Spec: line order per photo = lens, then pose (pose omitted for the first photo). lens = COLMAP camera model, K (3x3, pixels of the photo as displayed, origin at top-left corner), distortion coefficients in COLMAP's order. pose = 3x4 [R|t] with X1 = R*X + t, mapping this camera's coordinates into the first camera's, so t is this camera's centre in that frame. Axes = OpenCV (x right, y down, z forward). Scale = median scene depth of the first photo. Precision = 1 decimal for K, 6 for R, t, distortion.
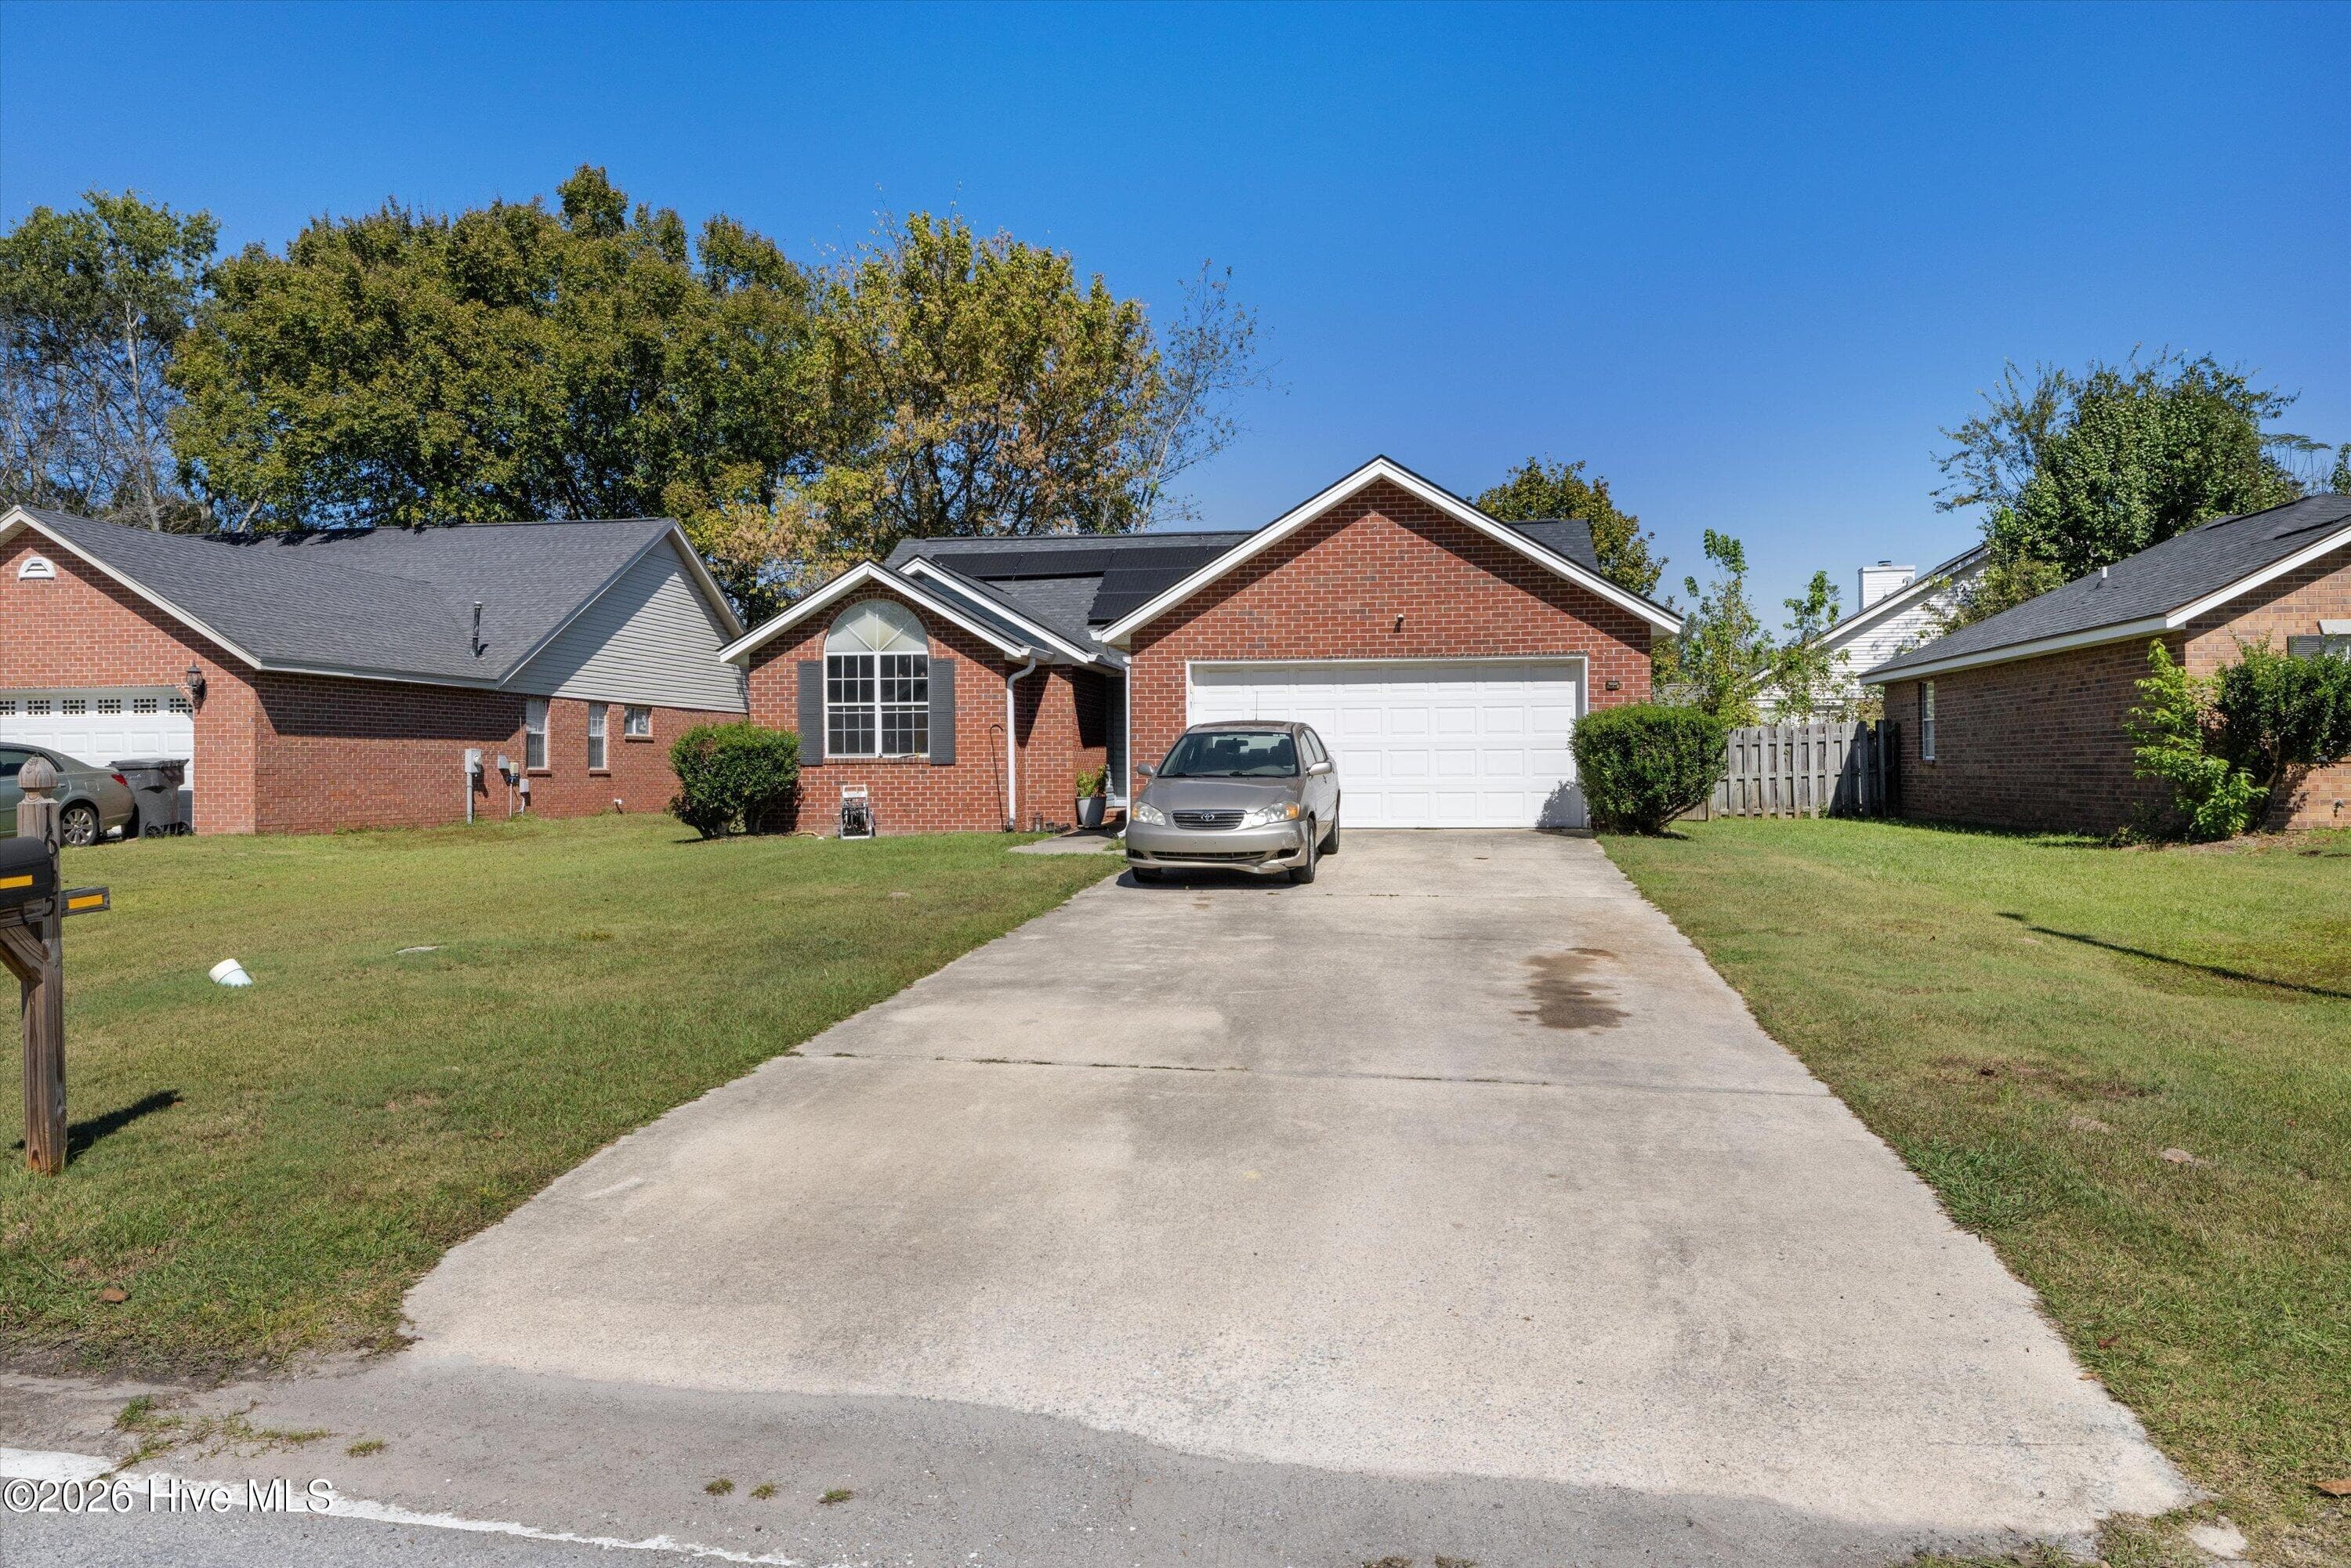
lens RADIAL K [[1586.7, 0, 1200.9], [0, 1586.7, 741.1], [0, 0, 1]] dist [0.017933, -0.027223]
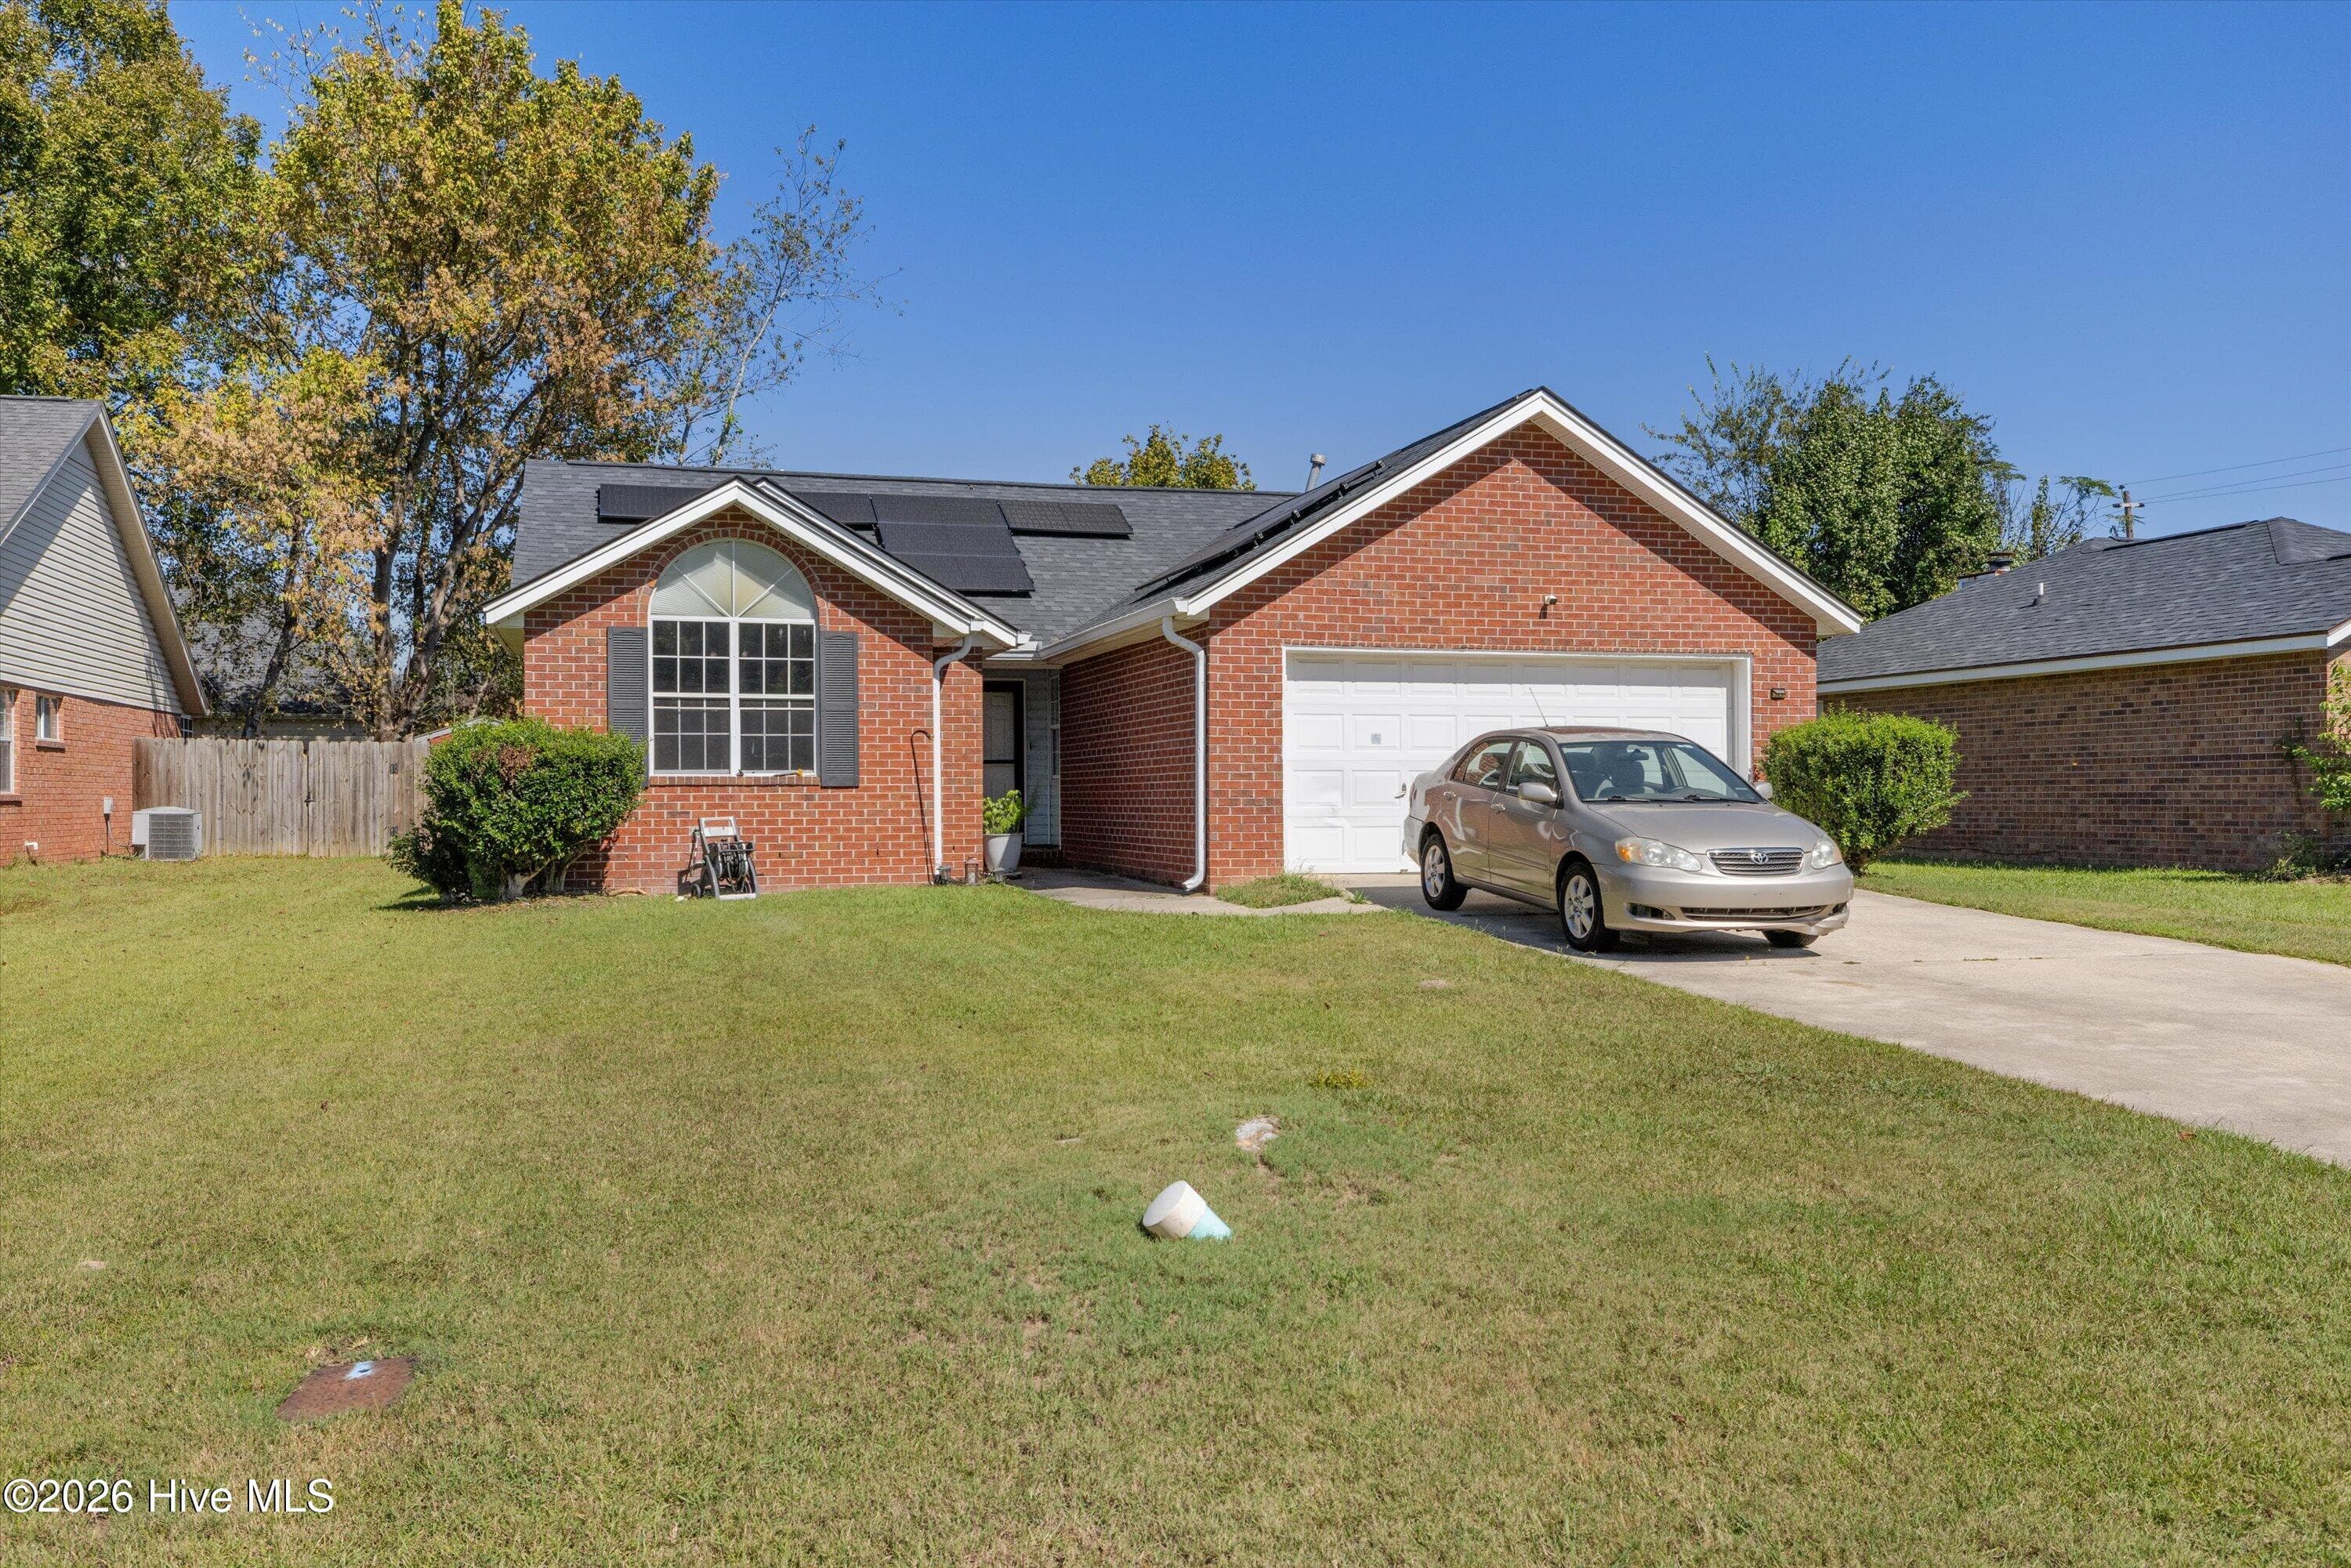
lens RADIAL K [[1850.2, 0, 1175.5], [0, 1850.2, 784.0], [0, 0, 1]] dist [0.009254, -0.016060]
pose [[0.913376, 0.005943, 0.407074, -0.349342], [-0.009158, 0.999940, 0.005948, 0.007344], [-0.407014, -0.009161, 0.913376, 0.212338]]
